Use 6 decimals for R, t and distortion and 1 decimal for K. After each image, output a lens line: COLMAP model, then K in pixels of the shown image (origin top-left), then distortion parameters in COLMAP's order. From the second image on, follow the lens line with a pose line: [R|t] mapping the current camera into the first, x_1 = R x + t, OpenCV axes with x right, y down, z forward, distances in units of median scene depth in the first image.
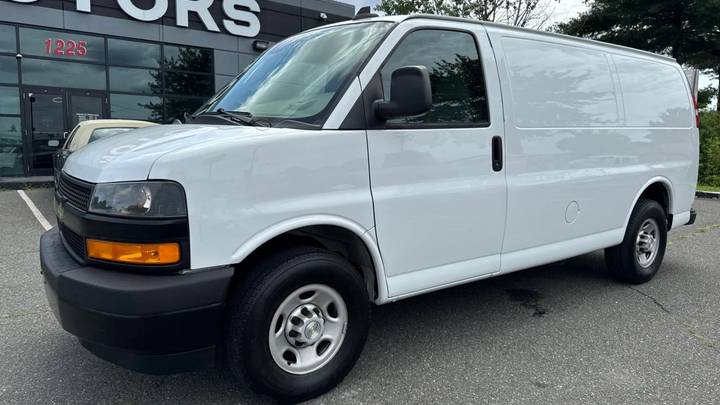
lens RADIAL K [[505.9, 0, 369.4], [0, 505.9, 194.1], [0, 0, 1]] dist [0.029426, -0.015750]
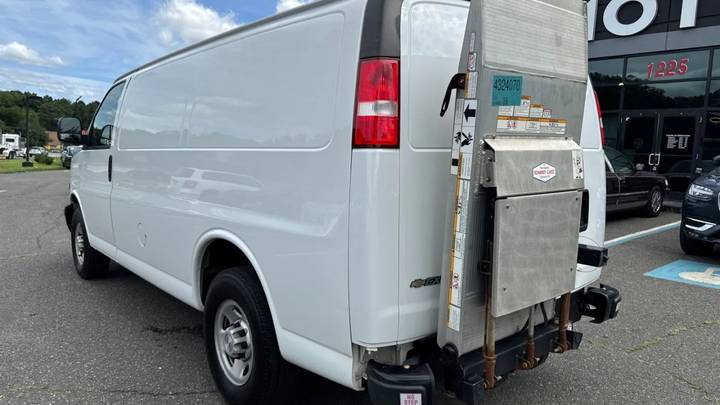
lens RADIAL K [[505.9, 0, 362.3], [0, 505.9, 202.1], [0, 0, 1]] dist [0.029426, -0.015750]
pose [[0.053424, 0.103211, -0.993224, 1.788418], [-0.128670, 0.987064, 0.095650, -0.226613], [0.990247, 0.122688, 0.066013, 1.740660]]
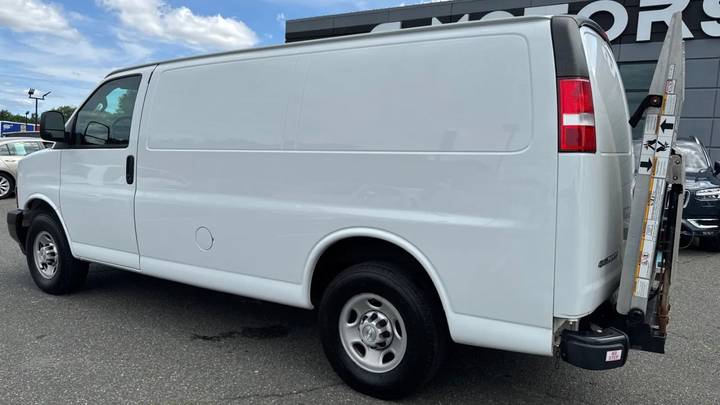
lens RADIAL K [[496.3, 0, 377.1], [0, 496.3, 211.1], [0, 0, 1]] dist [0.007489, -0.016481]
pose [[0.355284, 0.121451, -0.926835, 1.745842], [-0.127087, 0.988593, 0.080828, -0.169430], [0.926079, 0.089072, 0.366666, 1.239394]]
